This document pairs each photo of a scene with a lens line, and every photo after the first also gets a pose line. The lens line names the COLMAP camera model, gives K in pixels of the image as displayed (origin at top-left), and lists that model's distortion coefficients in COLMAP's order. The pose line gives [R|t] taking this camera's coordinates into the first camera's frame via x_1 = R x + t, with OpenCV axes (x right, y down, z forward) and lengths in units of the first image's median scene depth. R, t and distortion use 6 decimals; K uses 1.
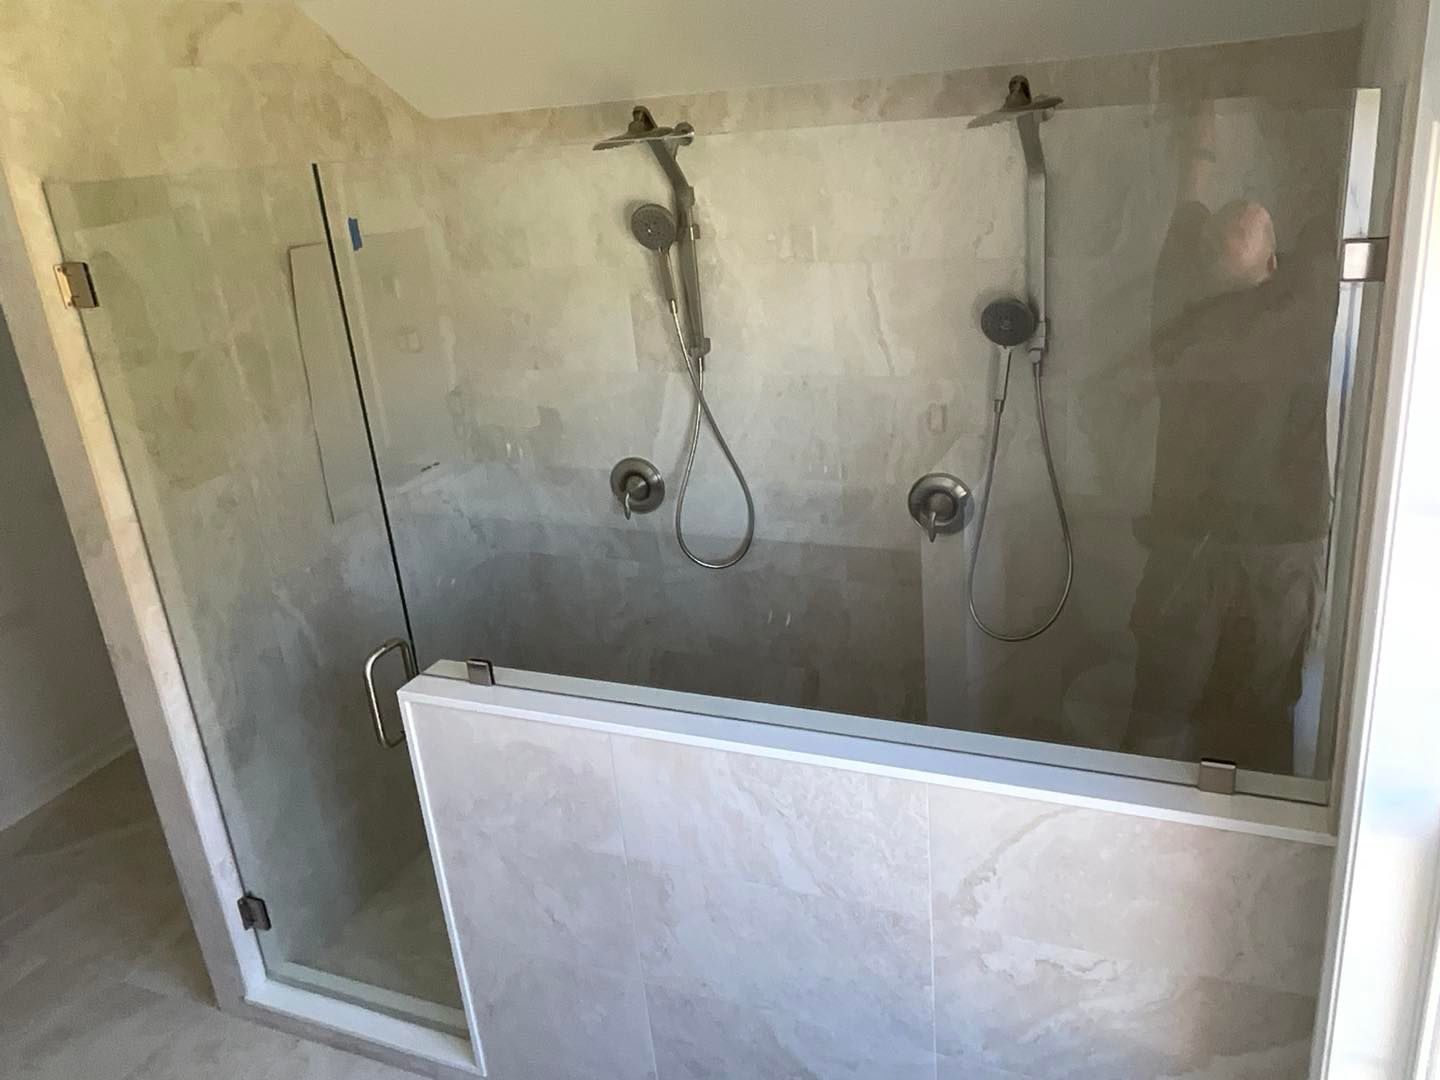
lens RADIAL K [[1213.7, 0, 720.0], [0, 1213.7, 540.0], [0, 0, 1]] dist [-0.006345, 0.004624]
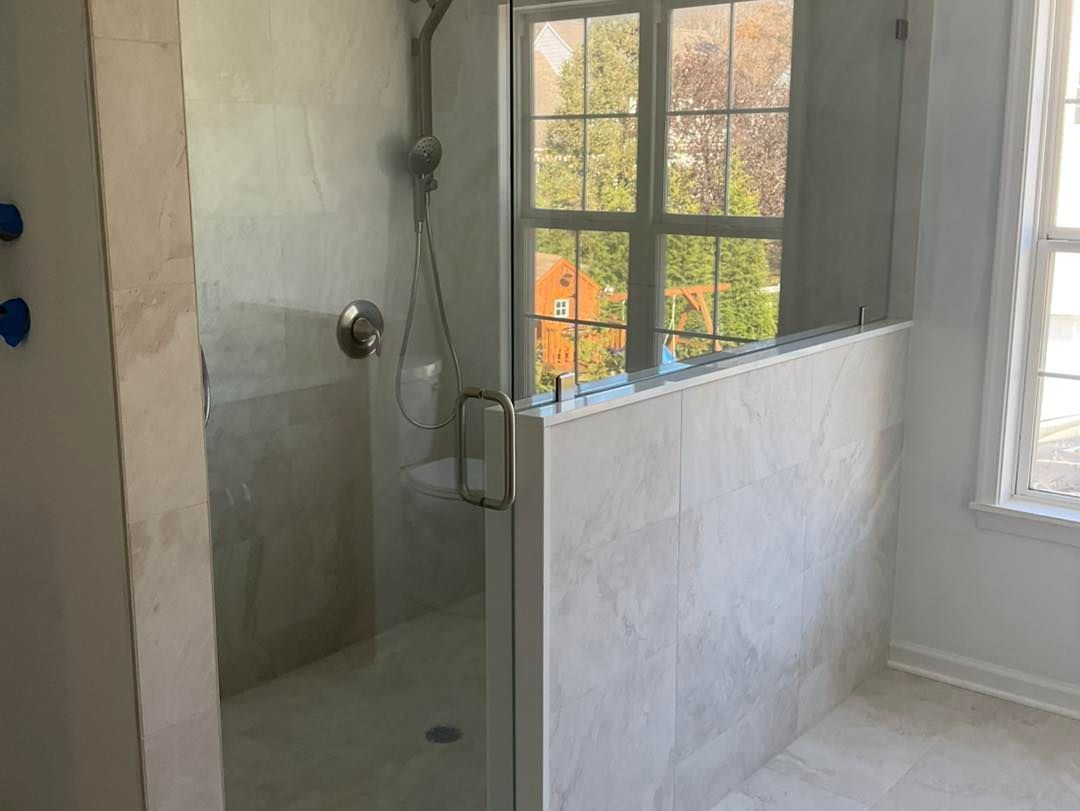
lens RADIAL K [[1191.4, 0, 540.0], [0, 1191.4, 405.5], [0, 0, 1]] dist [0.080526, 0.000719]
pose [[0.259455, -0.106063, 0.959913, -0.986069], [0.333420, 0.942674, 0.014038, 0.089946], [-0.906374, 0.316412, 0.279945, 0.653119]]
